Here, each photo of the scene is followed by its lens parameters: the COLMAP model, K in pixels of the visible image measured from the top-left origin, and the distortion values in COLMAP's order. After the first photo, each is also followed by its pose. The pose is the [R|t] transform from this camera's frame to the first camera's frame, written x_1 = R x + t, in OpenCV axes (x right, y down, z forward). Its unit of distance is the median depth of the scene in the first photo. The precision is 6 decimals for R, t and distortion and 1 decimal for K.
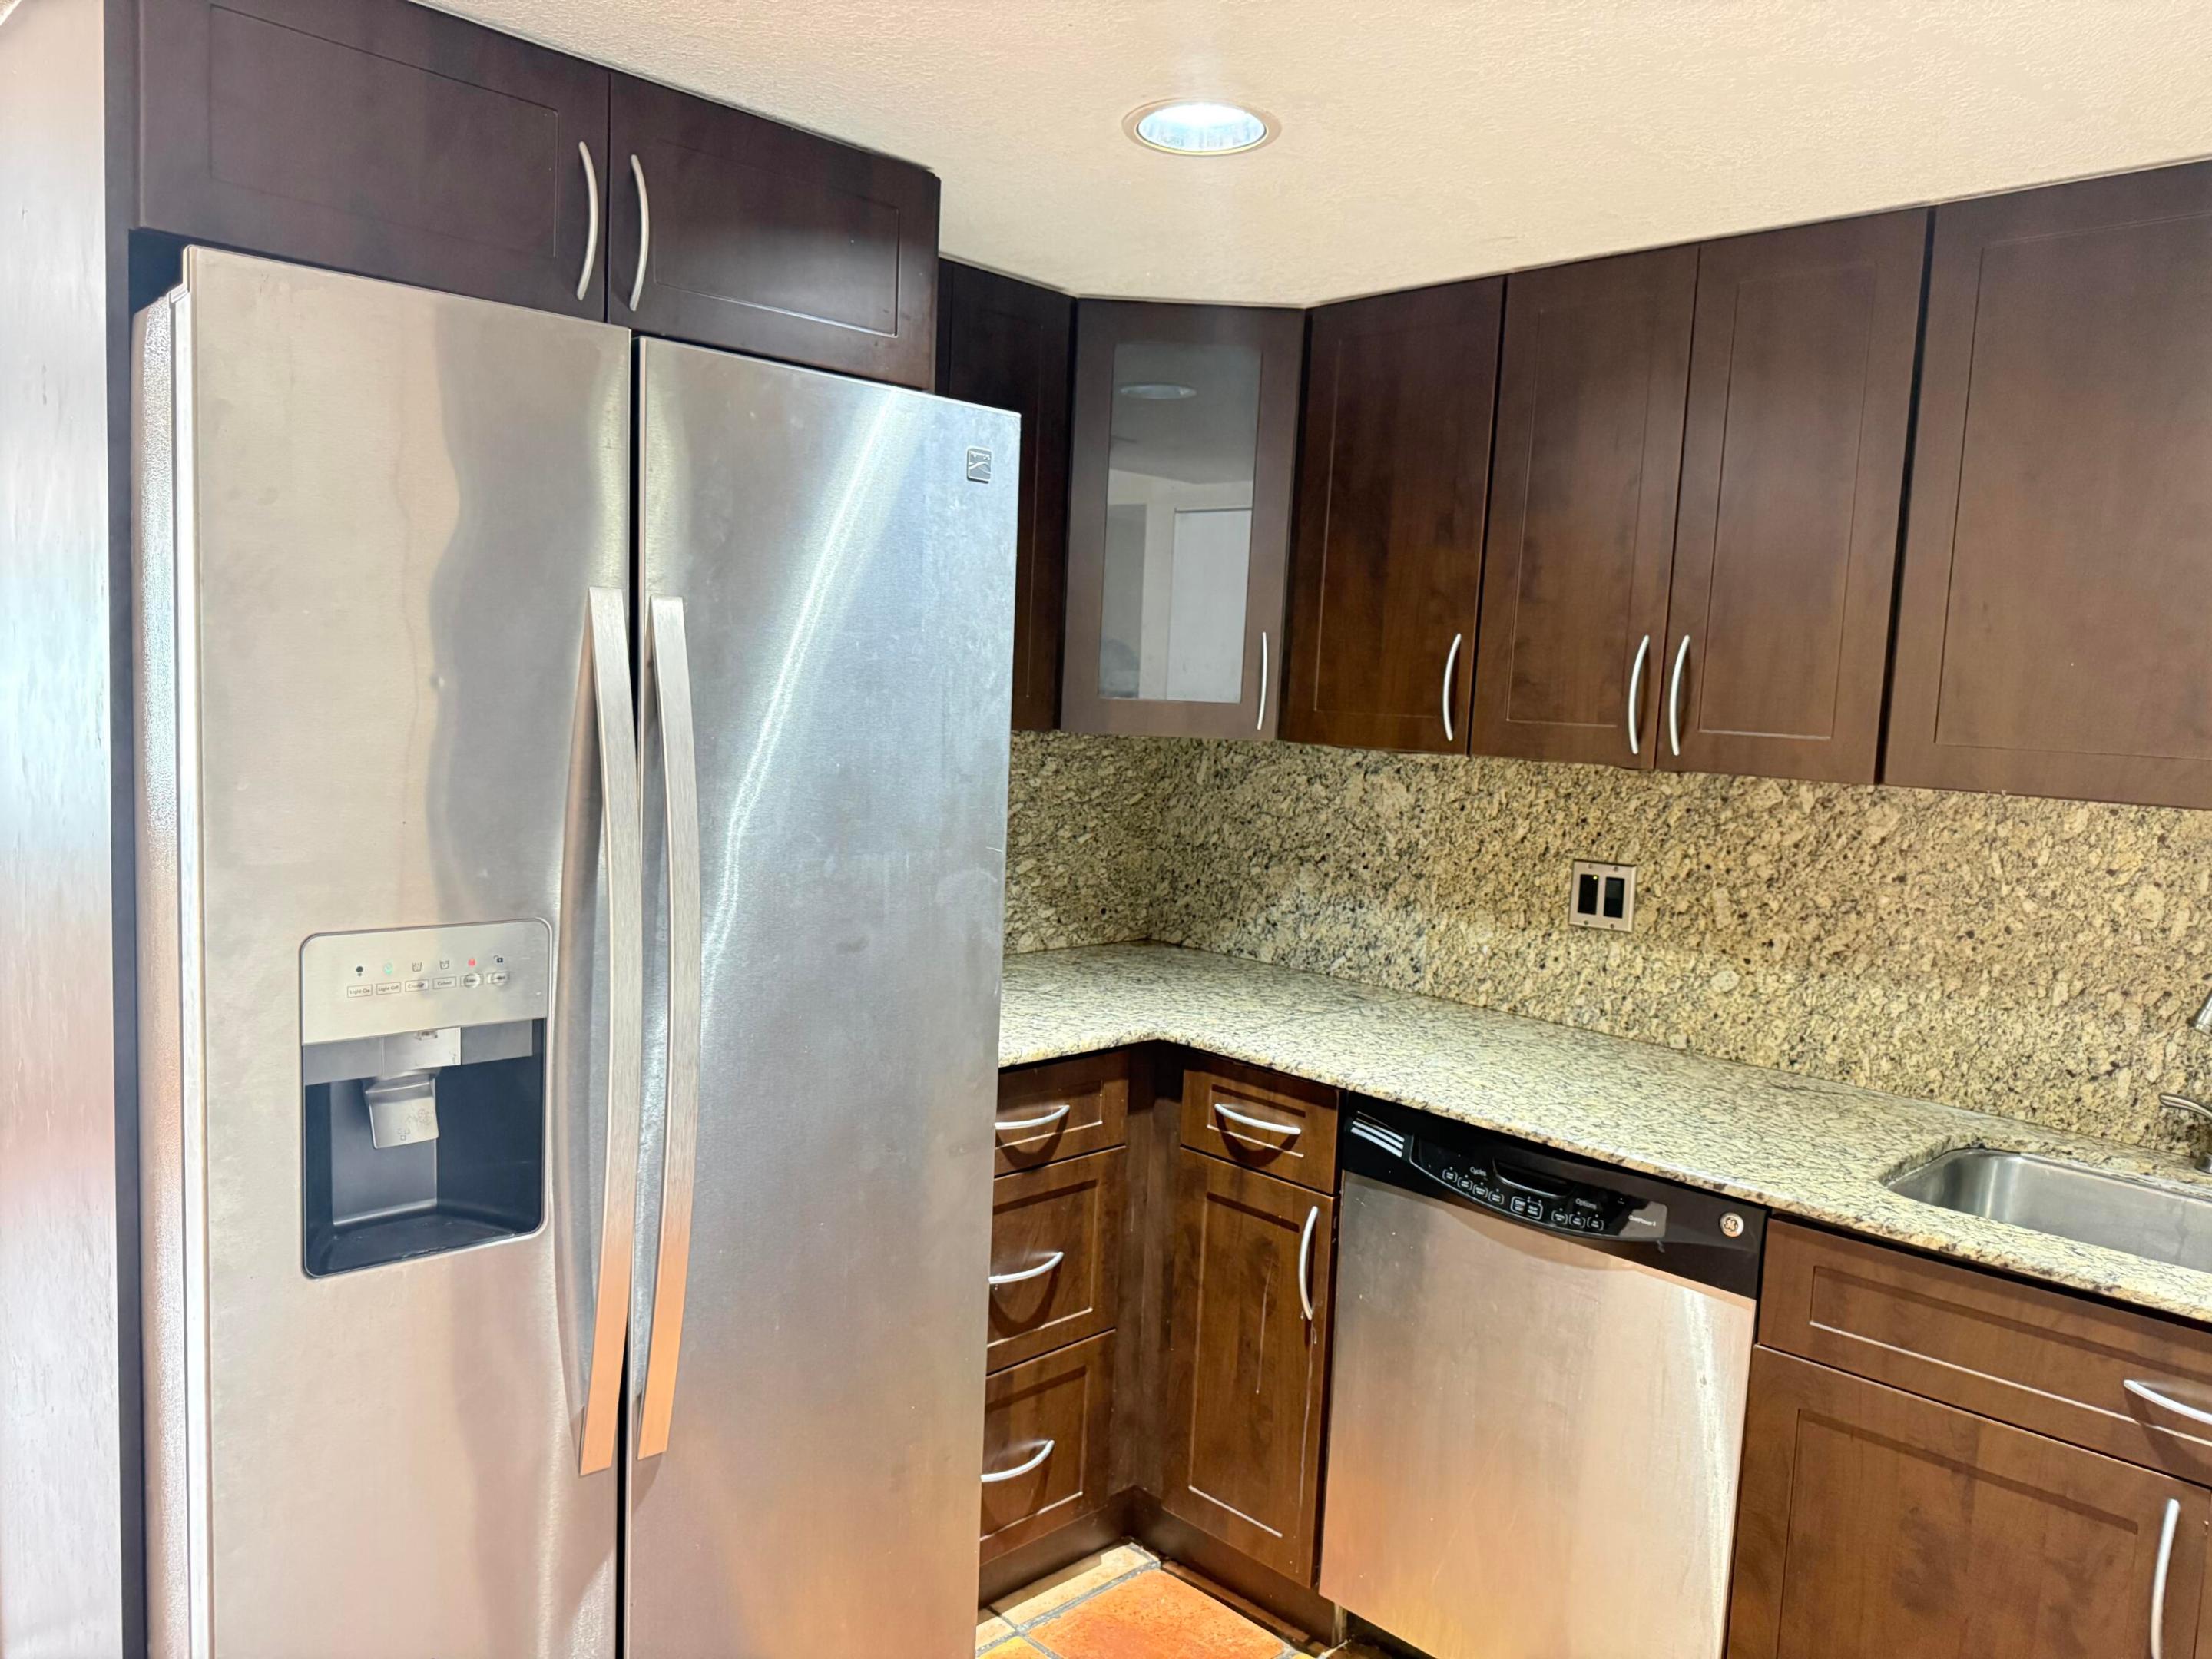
lens RADIAL K [[1603.6, 0, 1106.0], [0, 1603.6, 829.5], [0, 0, 1]] dist [0.109383, -0.122913]
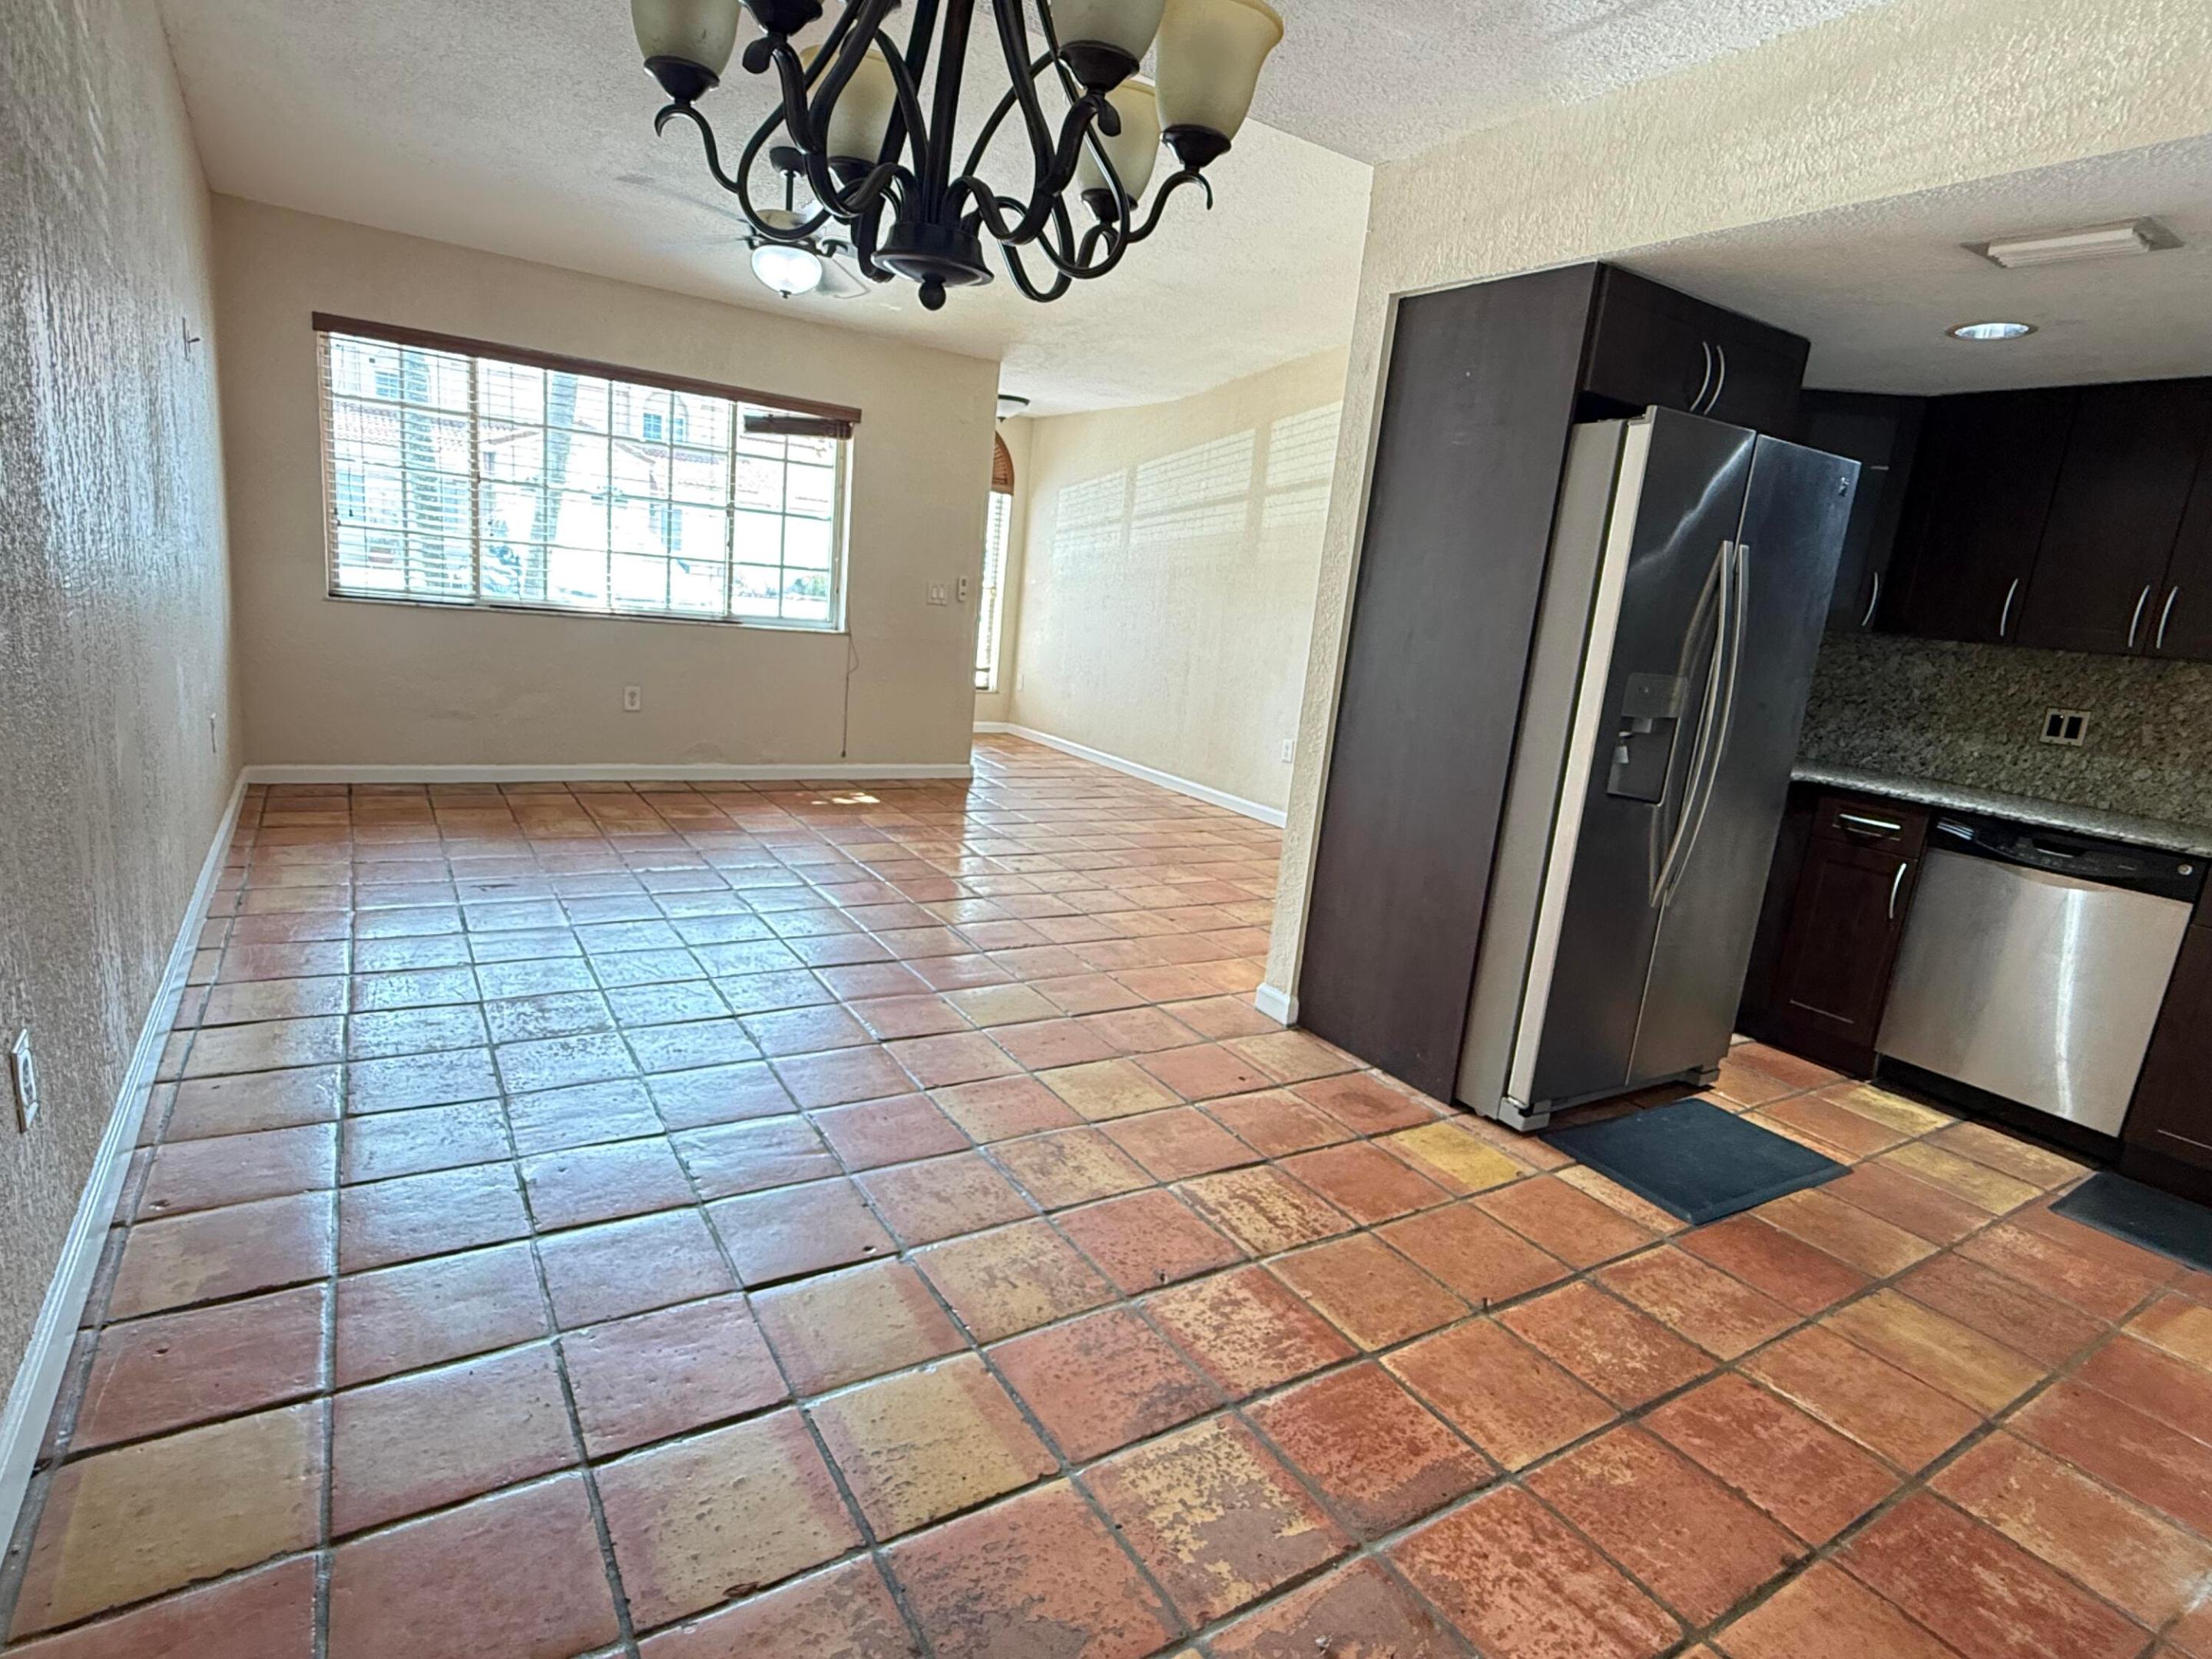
lens RADIAL K [[1152.8, 0, 1106.0], [0, 1152.8, 829.5], [0, 0, 1]] dist [0.000621, 0.000830]
pose [[0.976139, 0.096278, -0.194636, -0.547047], [-0.076908, 0.991520, 0.104756, 0.114109], [0.203071, -0.087287, 0.975266, -0.575708]]
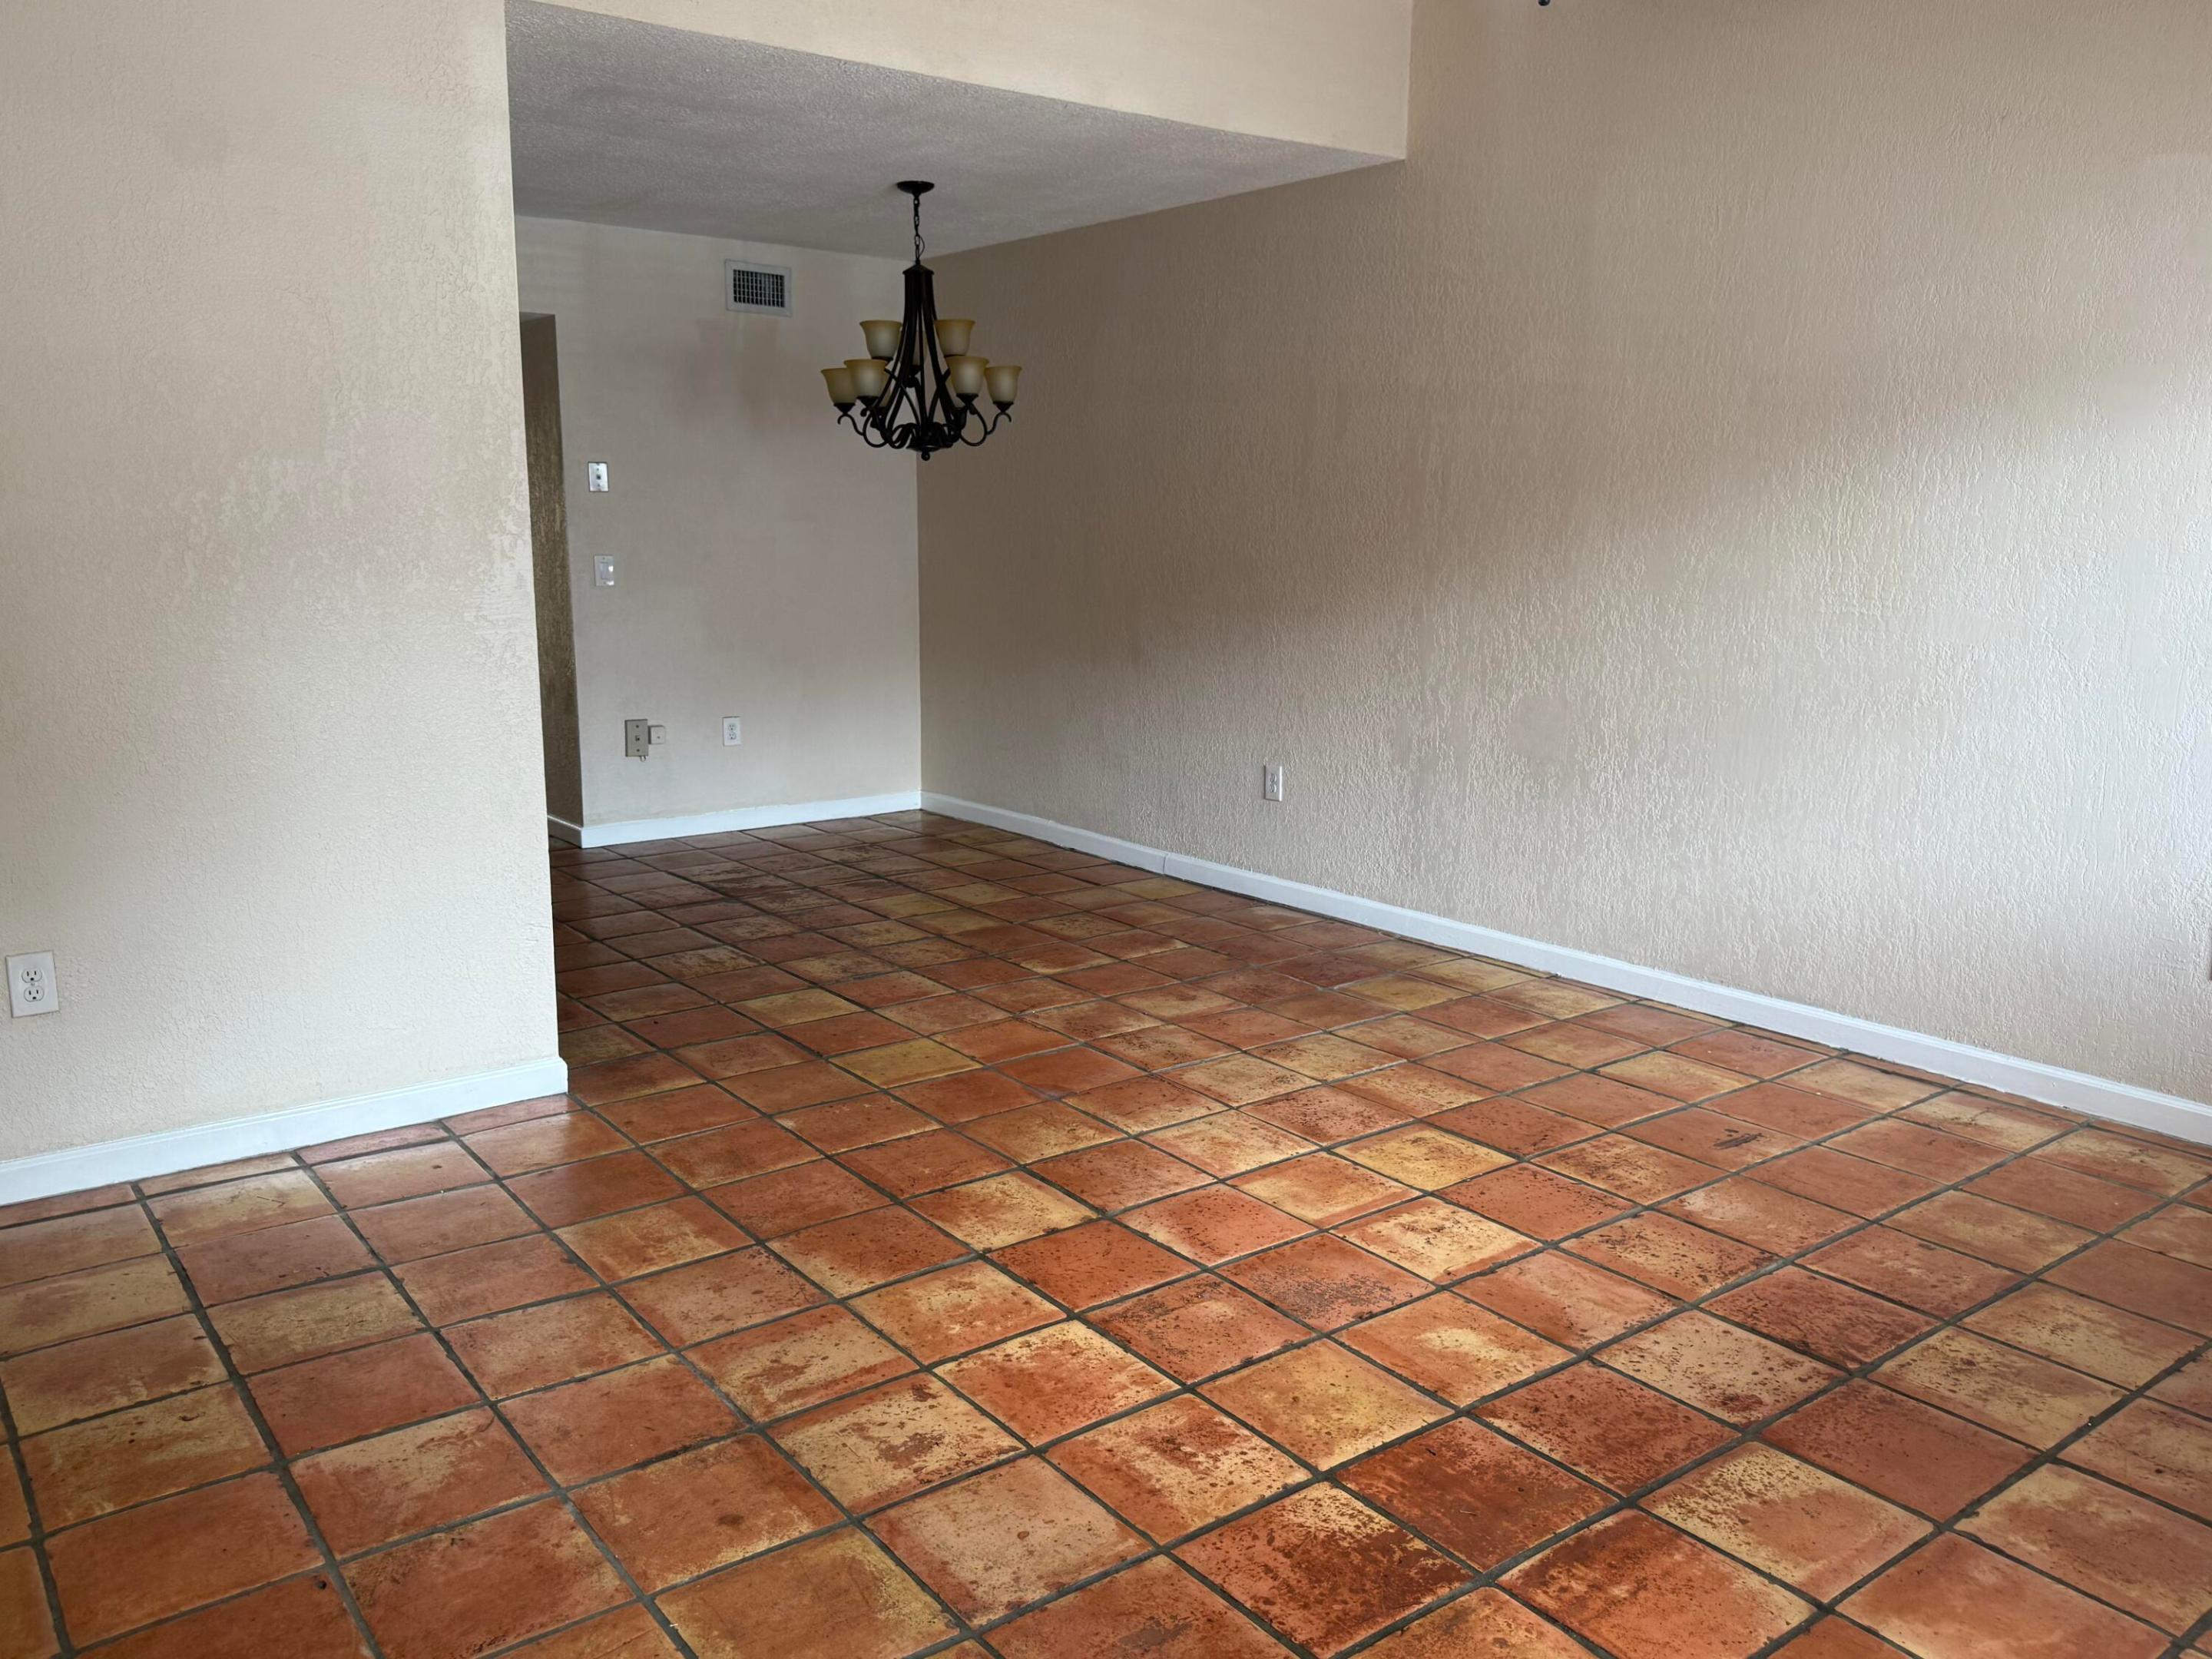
lens RADIAL K [[1686.7, 0, 1106.0], [0, 1686.7, 829.5], [0, 0, 1]] dist [0.011964, -0.009059]
pose [[-0.990575, -0.073370, 0.115664, -1.299402], [-0.038192, 0.958895, 0.281179, -0.235907], [-0.131540, 0.274111, -0.952660, 2.263066]]
